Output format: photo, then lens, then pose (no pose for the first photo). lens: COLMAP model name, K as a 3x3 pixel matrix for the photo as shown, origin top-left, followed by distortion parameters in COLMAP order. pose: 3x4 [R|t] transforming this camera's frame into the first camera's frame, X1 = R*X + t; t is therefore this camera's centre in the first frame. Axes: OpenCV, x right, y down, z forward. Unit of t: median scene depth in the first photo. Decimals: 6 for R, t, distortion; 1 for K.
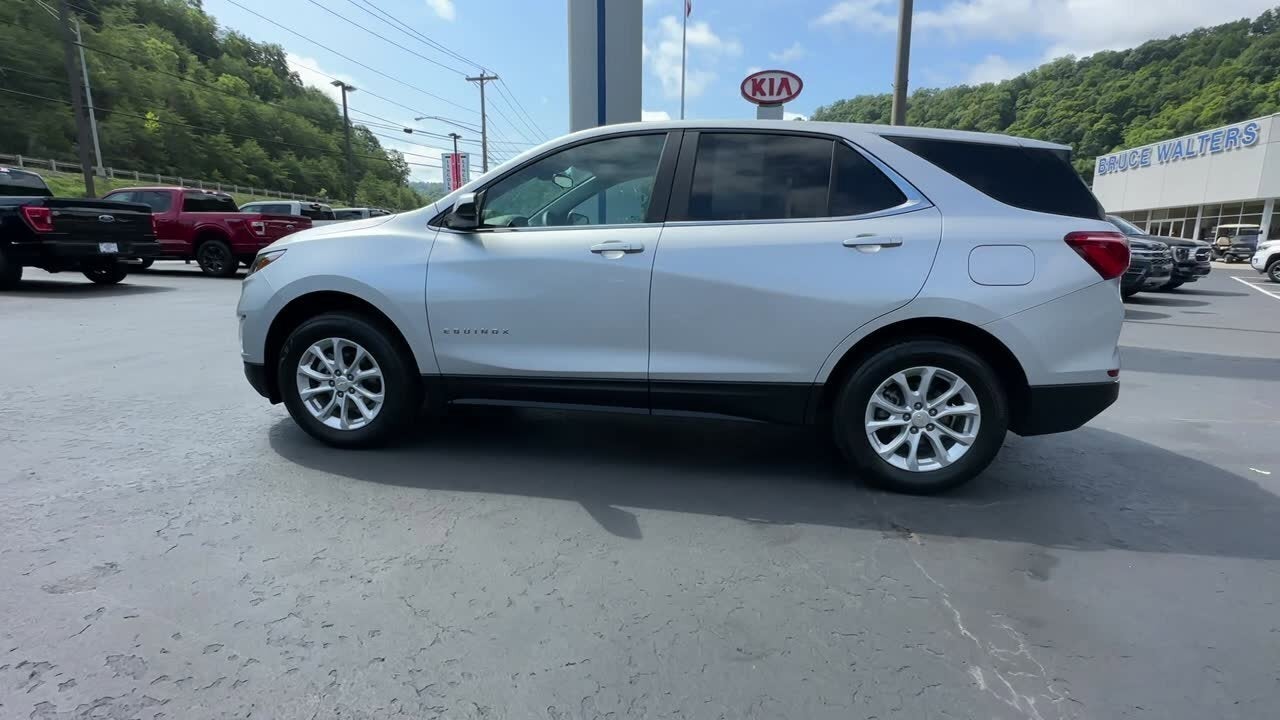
lens RADIAL K [[588.4, 0, 640.0], [0, 588.4, 360.0], [0, 0, 1]] dist [-0.003587, 0.001323]
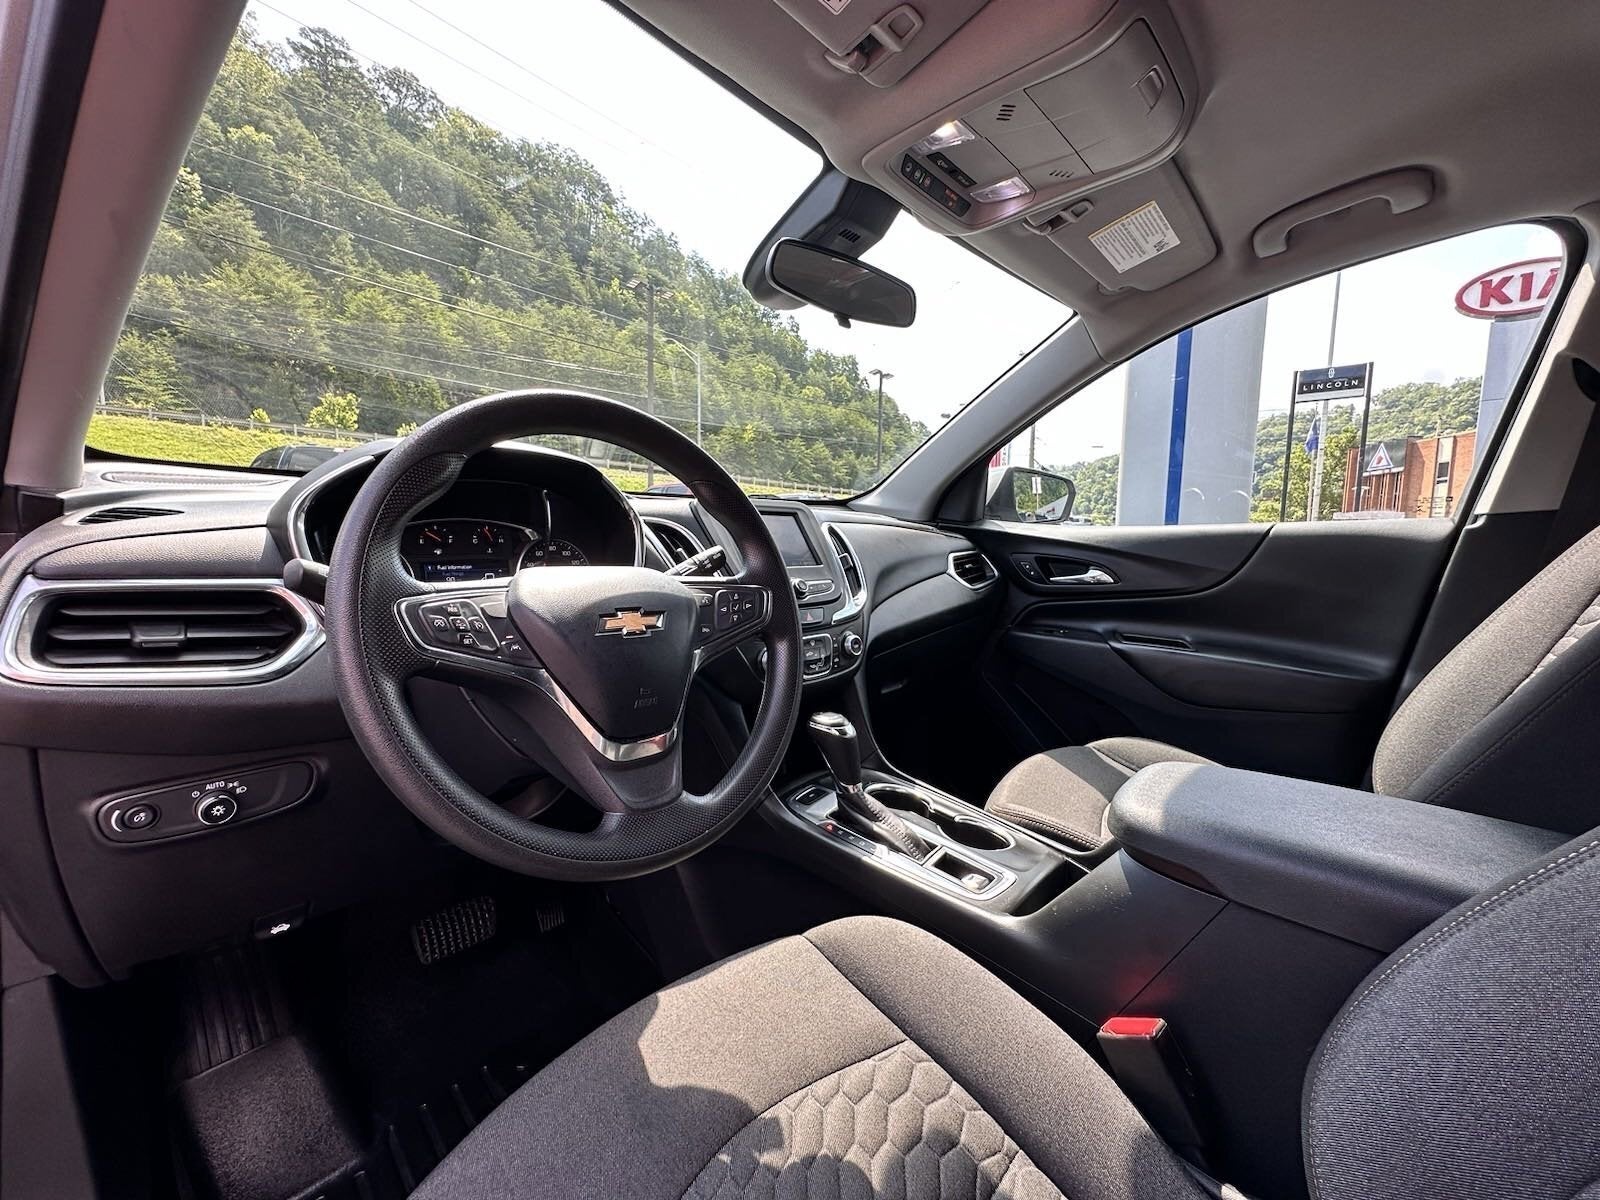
lens RADIAL K [[642.2, 0, 800.3], [0, 642.2, 600.3], [0, 0, 1]] dist [-0.001894, 0.000697]
pose [[0.824033, 0.063799, -0.562938, -0.001196], [-0.117315, 0.991318, -0.059379, -0.023987], [0.554262, 0.114971, 0.824364, 0.109248]]
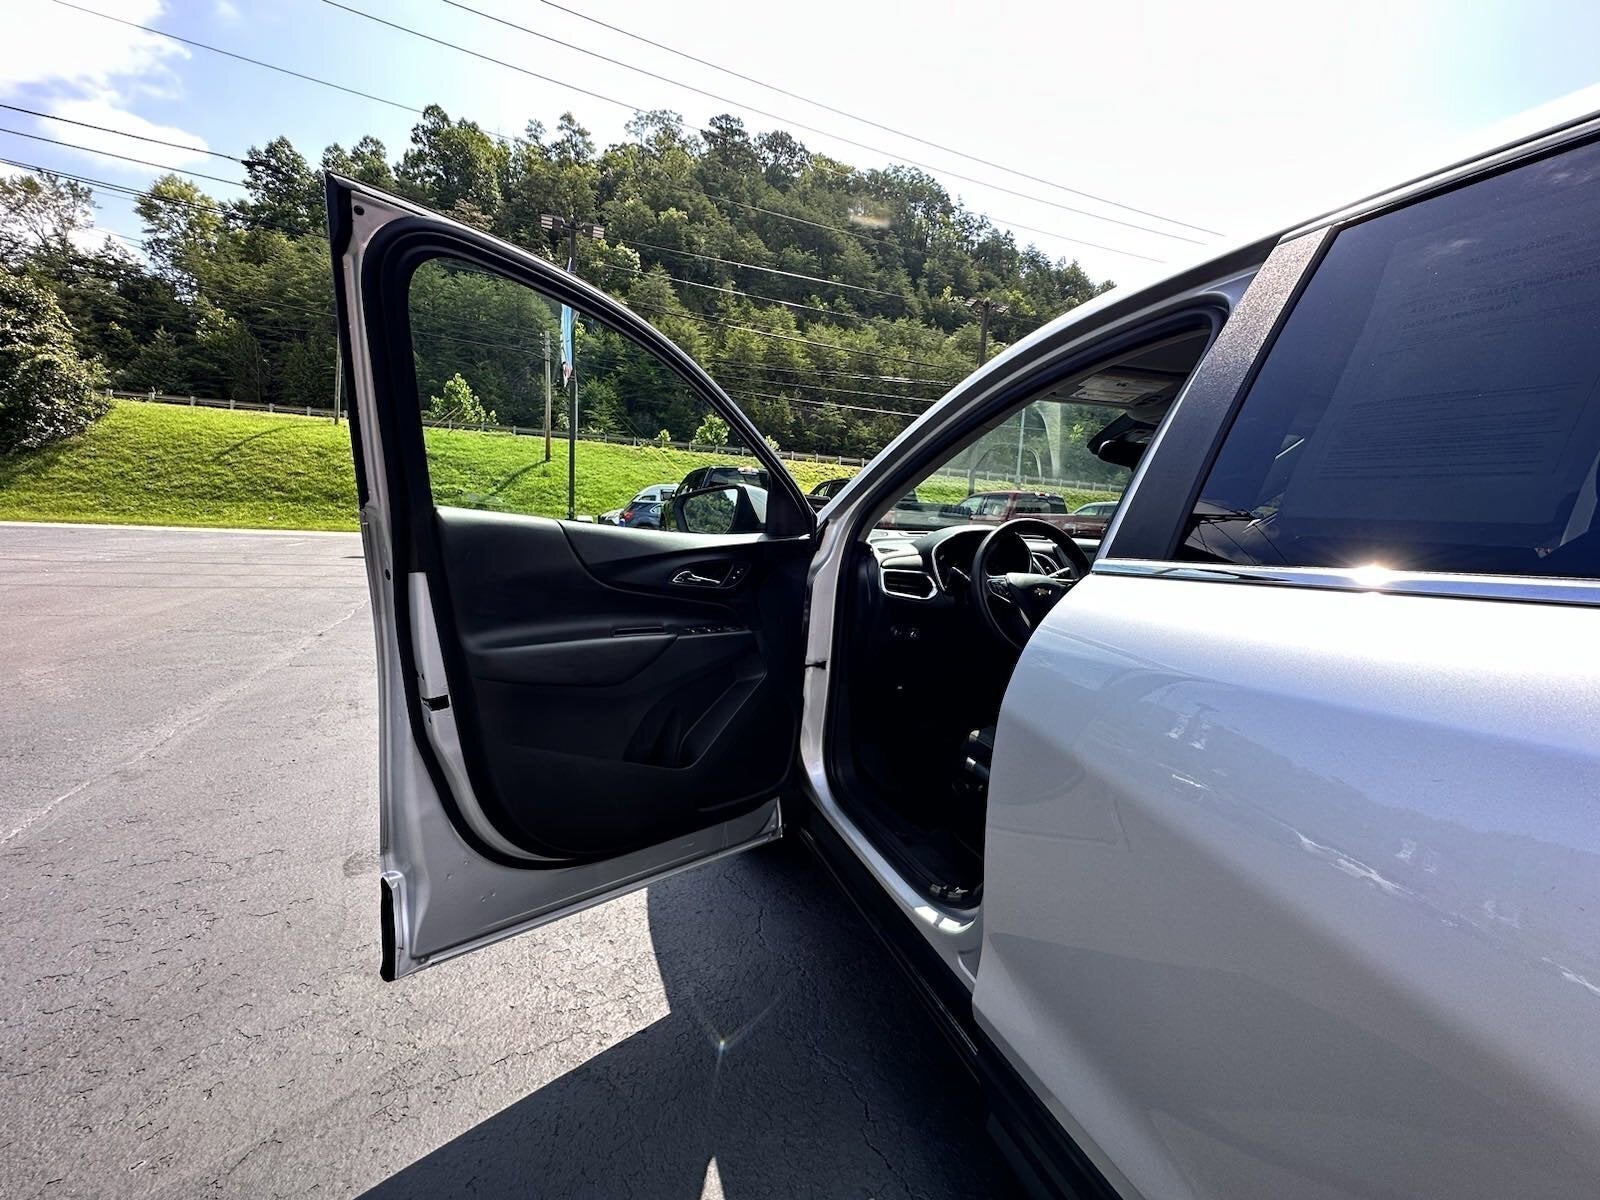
lens RADIAL K [[642.2, 0, 800.3], [0, 642.2, 600.3], [0, 0, 1]] dist [-0.001894, 0.000697]
pose [[0.476975, 0.115018, -0.871359, 0.024747], [-0.209198, 0.977765, 0.014550, -0.019488], [0.853658, 0.175347, 0.490431, 0.074977]]
